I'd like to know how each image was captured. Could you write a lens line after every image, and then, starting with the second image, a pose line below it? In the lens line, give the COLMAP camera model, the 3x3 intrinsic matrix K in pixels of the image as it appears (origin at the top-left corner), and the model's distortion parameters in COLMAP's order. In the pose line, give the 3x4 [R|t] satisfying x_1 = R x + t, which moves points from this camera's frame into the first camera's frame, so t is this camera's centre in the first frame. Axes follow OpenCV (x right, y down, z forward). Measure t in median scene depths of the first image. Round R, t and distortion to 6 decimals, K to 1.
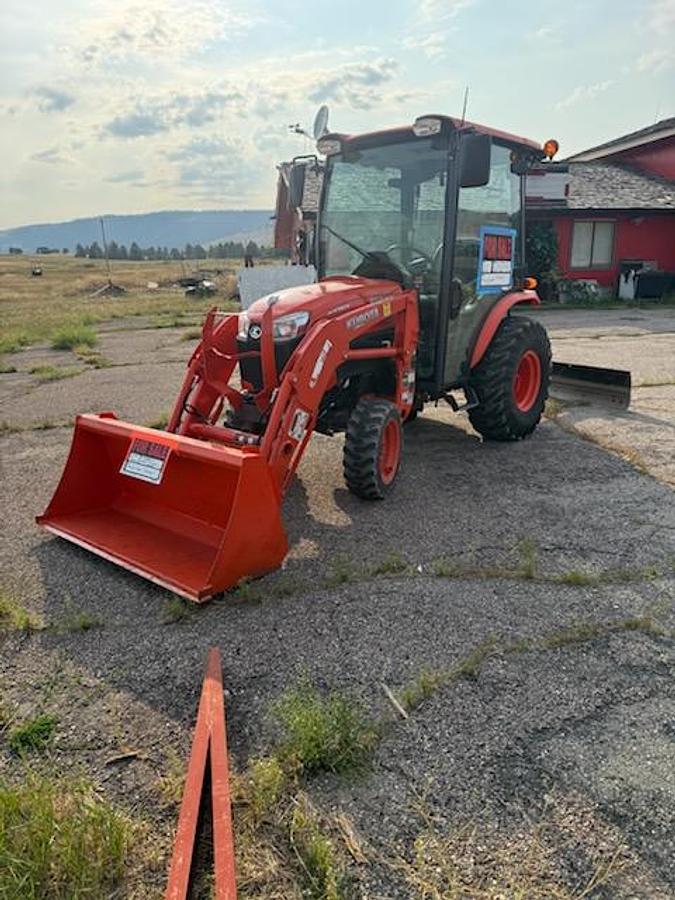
lens RADIAL K [[654.6, 0, 334.8], [0, 654.6, 453.8], [0, 0, 1]] dist [0.038990, -0.028033]
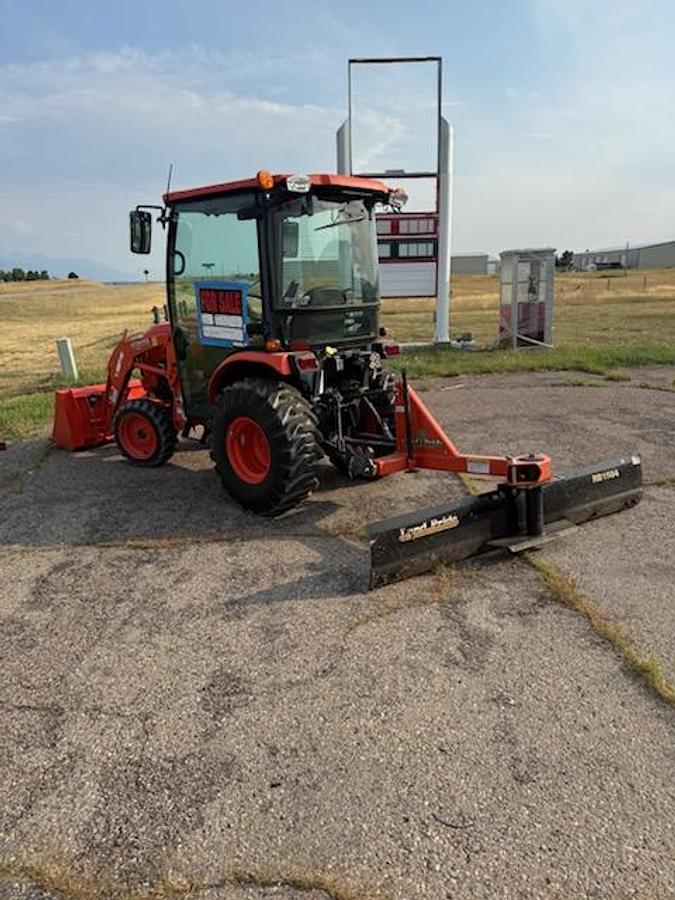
lens RADIAL K [[654.6, 0, 346.3], [0, 654.6, 454.7], [0, 0, 1]] dist [0.038990, -0.028033]
pose [[-0.044000, 0.296113, -0.954139, 1.414965], [-0.259817, 0.918809, 0.297129, -0.502931], [0.964655, 0.260975, 0.036508, 1.364870]]
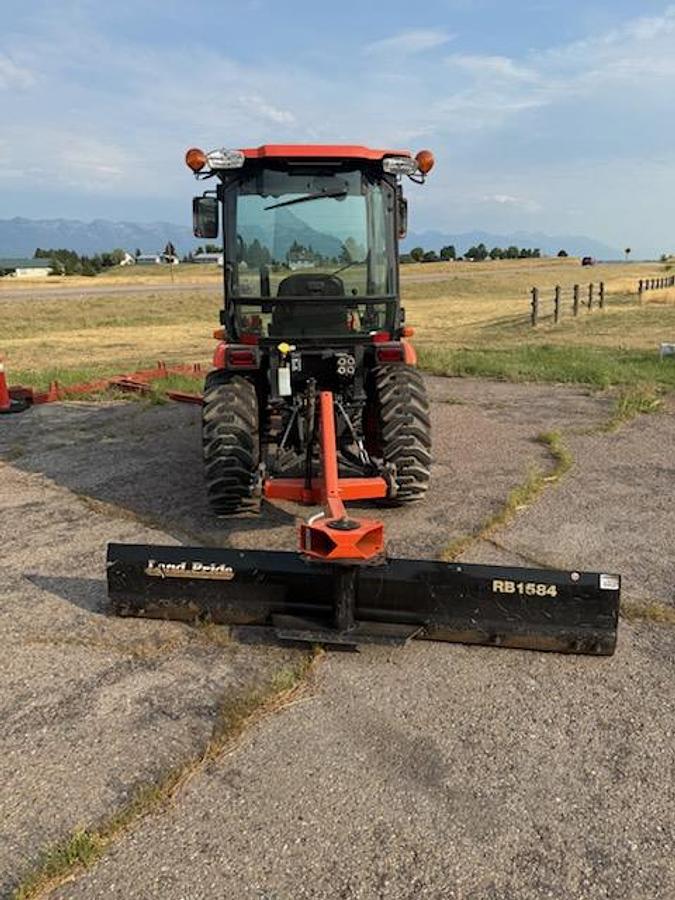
lens RADIAL K [[654.6, 0, 338.1], [0, 654.6, 448.5], [0, 0, 1]] dist [0.038990, -0.028033]
pose [[-0.691764, 0.233668, -0.683273, 0.944541], [-0.177479, 0.862161, 0.474530, -0.677365], [0.699974, 0.449530, -0.554941, 2.003314]]
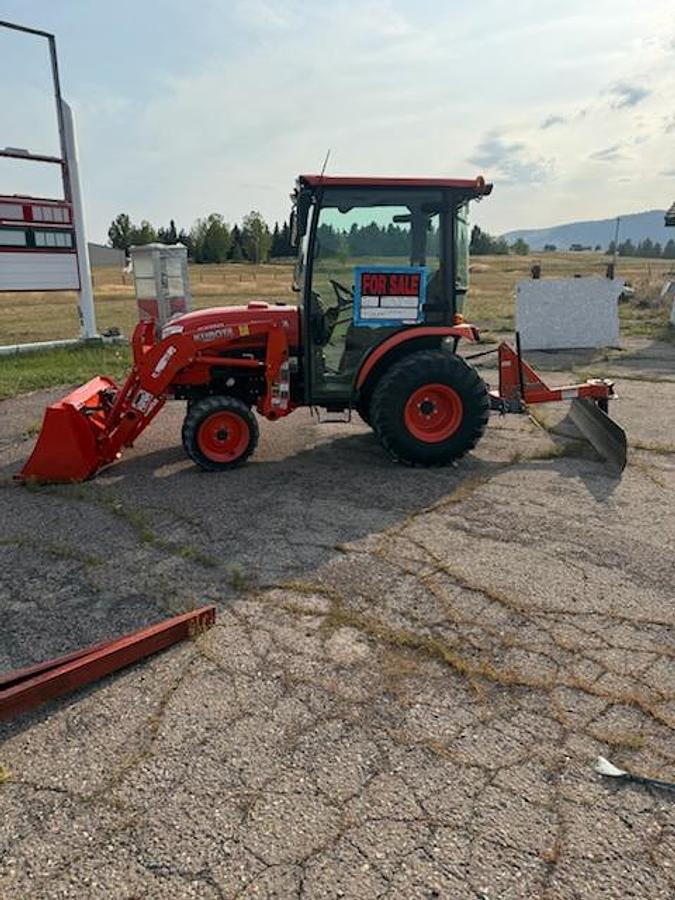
lens RADIAL K [[654.6, 0, 330.8], [0, 654.6, 454.6], [0, 0, 1]] dist [0.038990, -0.028033]
pose [[0.724839, 0.218415, -0.653379, 1.075247], [-0.214349, 0.972838, 0.087414, -0.127283], [0.654724, 0.076690, 0.751967, 0.153639]]
